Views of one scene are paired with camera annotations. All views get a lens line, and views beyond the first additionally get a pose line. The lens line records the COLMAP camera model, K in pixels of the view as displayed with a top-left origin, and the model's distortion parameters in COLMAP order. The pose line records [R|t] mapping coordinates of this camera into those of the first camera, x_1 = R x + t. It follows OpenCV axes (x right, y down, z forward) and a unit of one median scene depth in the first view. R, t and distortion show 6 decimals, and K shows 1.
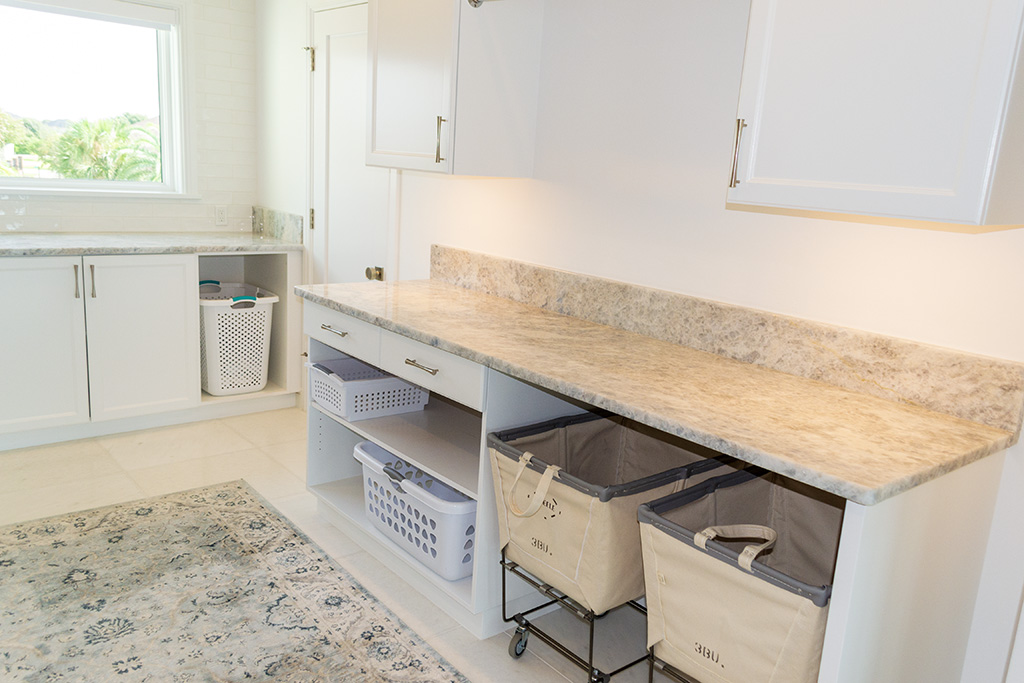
lens RADIAL K [[811.0, 0, 512.0], [0, 811.0, 341.5], [0, 0, 1]] dist [0.056690, -0.061958]
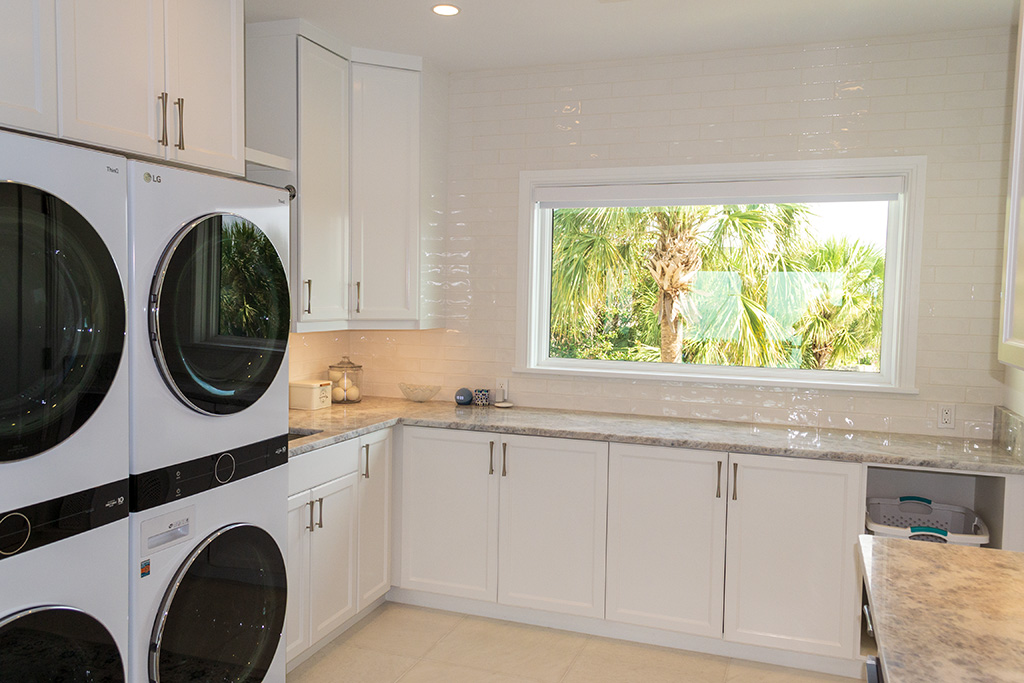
lens RADIAL K [[811.0, 0, 512.0], [0, 811.0, 341.5], [0, 0, 1]] dist [0.056690, -0.061958]
pose [[0.503841, -0.008989, -0.863750, 0.173643], [-0.175498, 0.978025, -0.112549, -0.098991], [0.845781, 0.208293, 0.491192, 0.397643]]
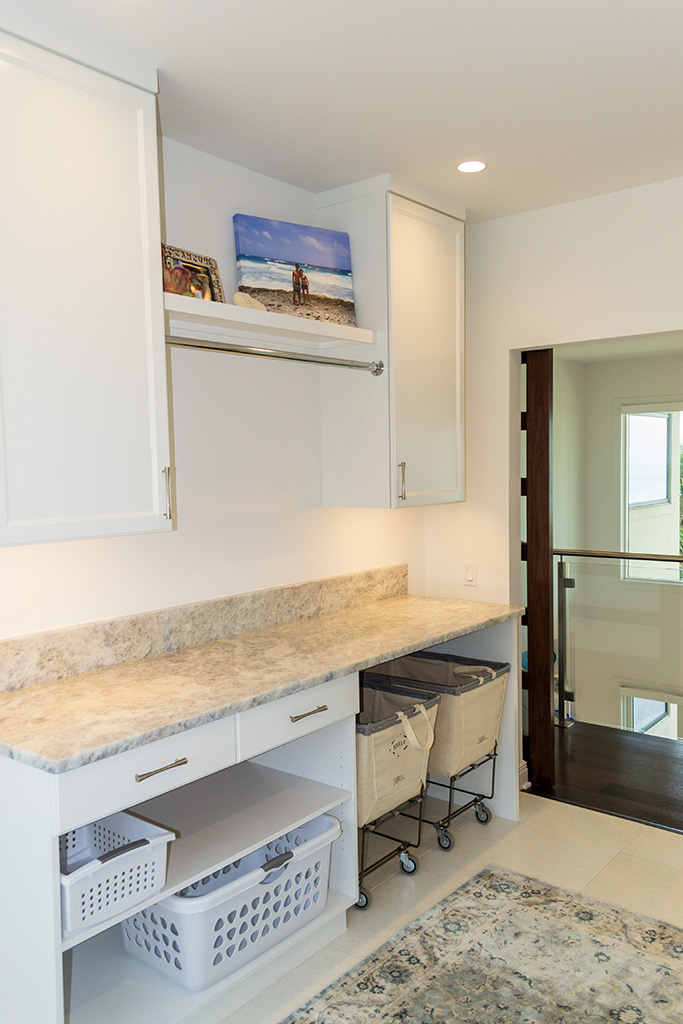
lens RADIAL K [[811.0, 0, 341.5], [0, 811.0, 512.0], [0, 0, 1]] dist [0.056690, -0.061958]
pose [[-0.183080, -0.120795, 0.975649, -0.862611], [0.223283, 0.961378, 0.160927, -0.290930], [-0.957406, 0.247309, -0.149037, 0.853920]]
